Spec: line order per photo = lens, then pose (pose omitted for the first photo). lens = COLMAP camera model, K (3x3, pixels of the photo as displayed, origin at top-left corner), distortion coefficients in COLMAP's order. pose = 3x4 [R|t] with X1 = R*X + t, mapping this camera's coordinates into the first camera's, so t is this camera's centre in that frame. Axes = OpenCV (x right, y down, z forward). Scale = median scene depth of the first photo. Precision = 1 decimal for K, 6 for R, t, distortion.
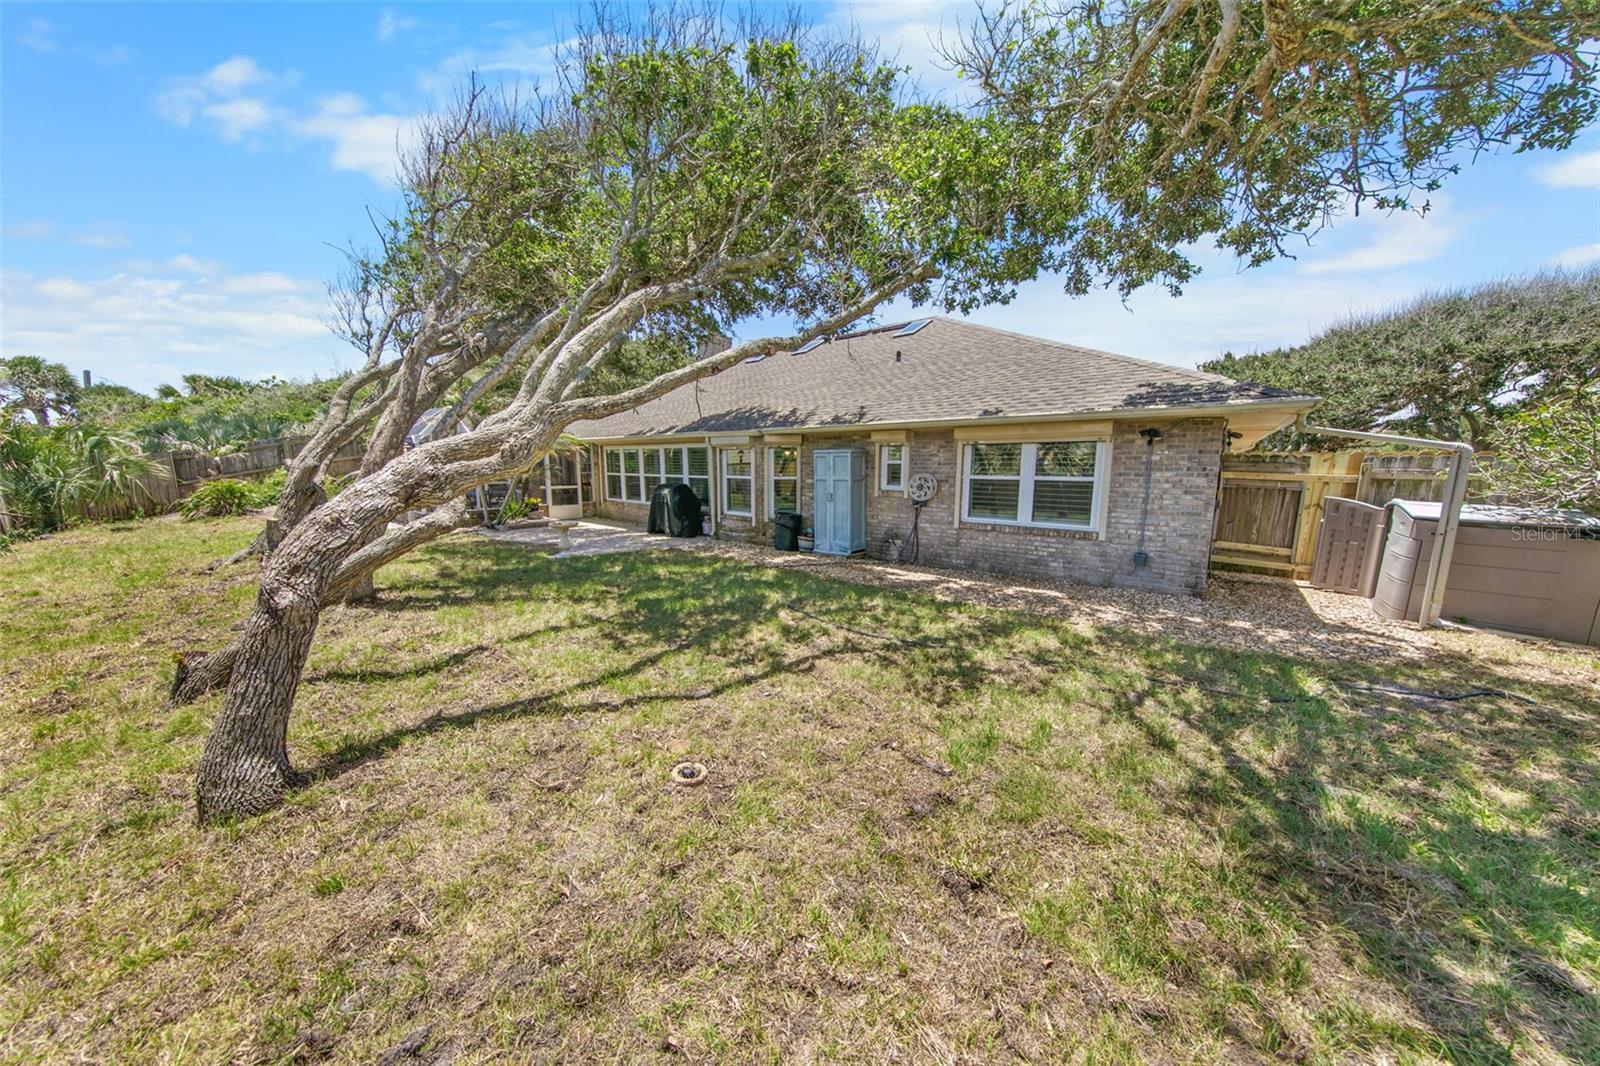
lens RADIAL K [[502.6, 0, 798.4], [0, 502.6, 526.8], [0, 0, 1]] dist [0.004867, -0.000037]
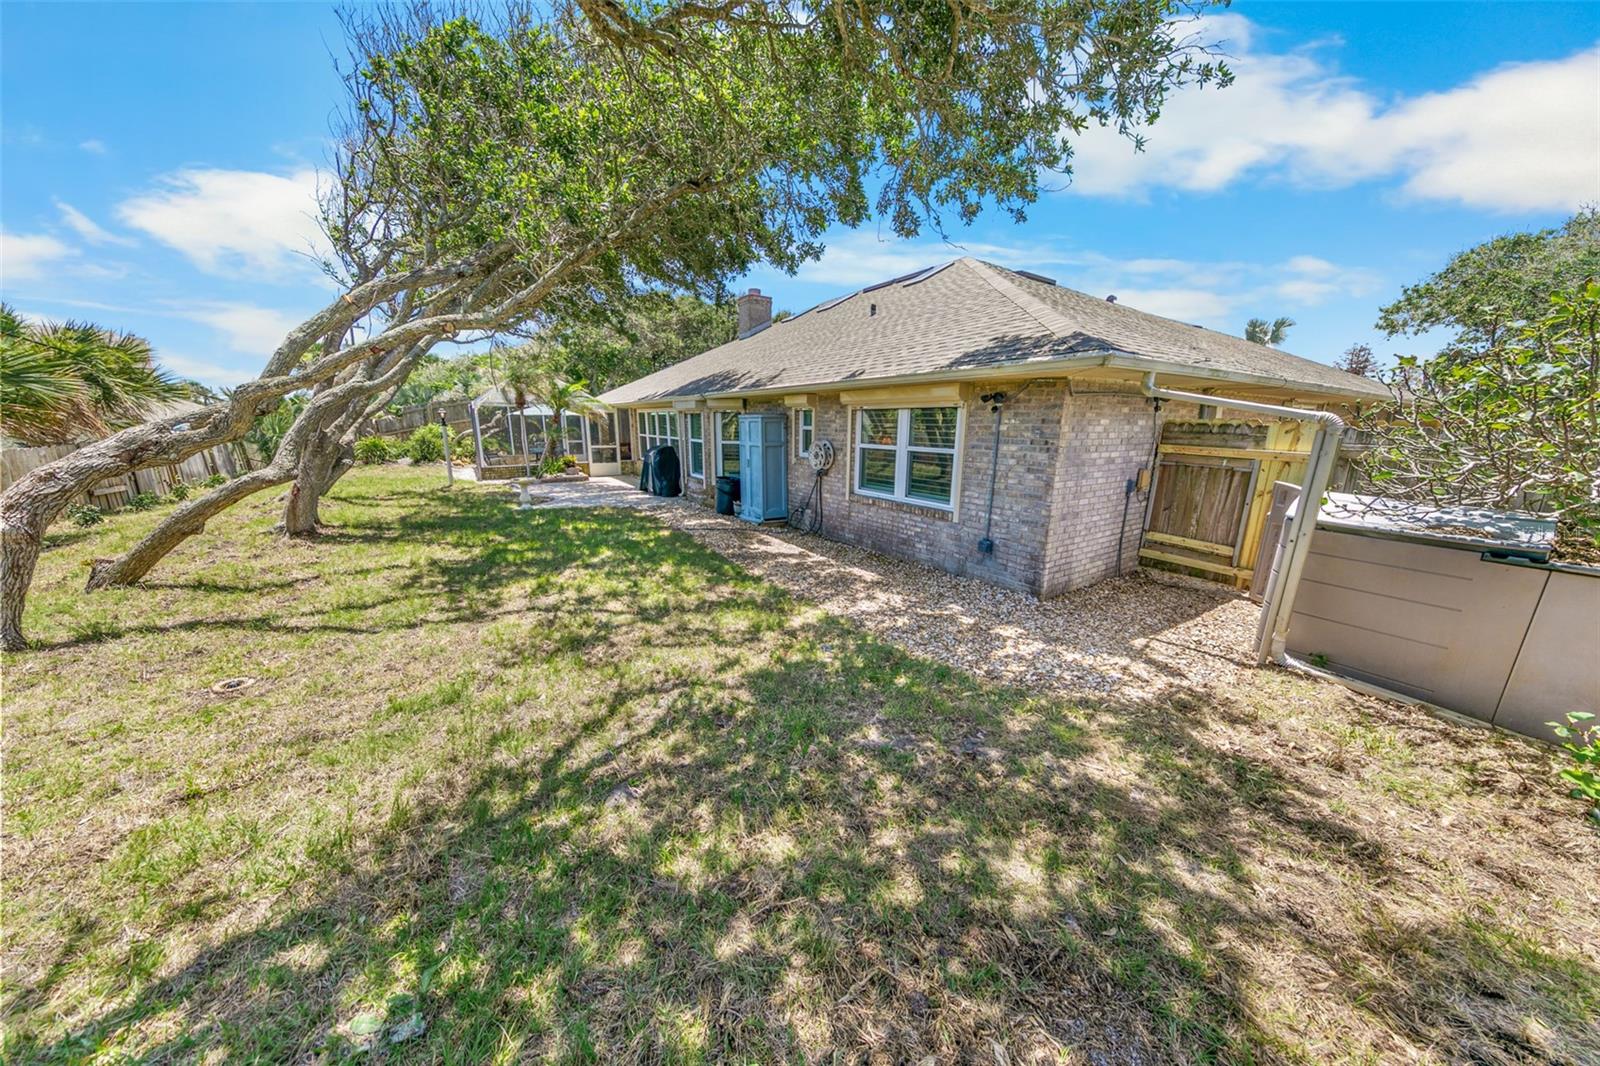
lens RADIAL K [[502.5, 0, 796.1], [0, 502.5, 530.3], [0, 0, 1]] dist [0.007060, 0.000010]
pose [[0.957511, 0.064150, -0.281170, 0.657387], [-0.039886, 0.995034, 0.091190, -0.031121], [0.285624, -0.076101, 0.955315, 0.096528]]
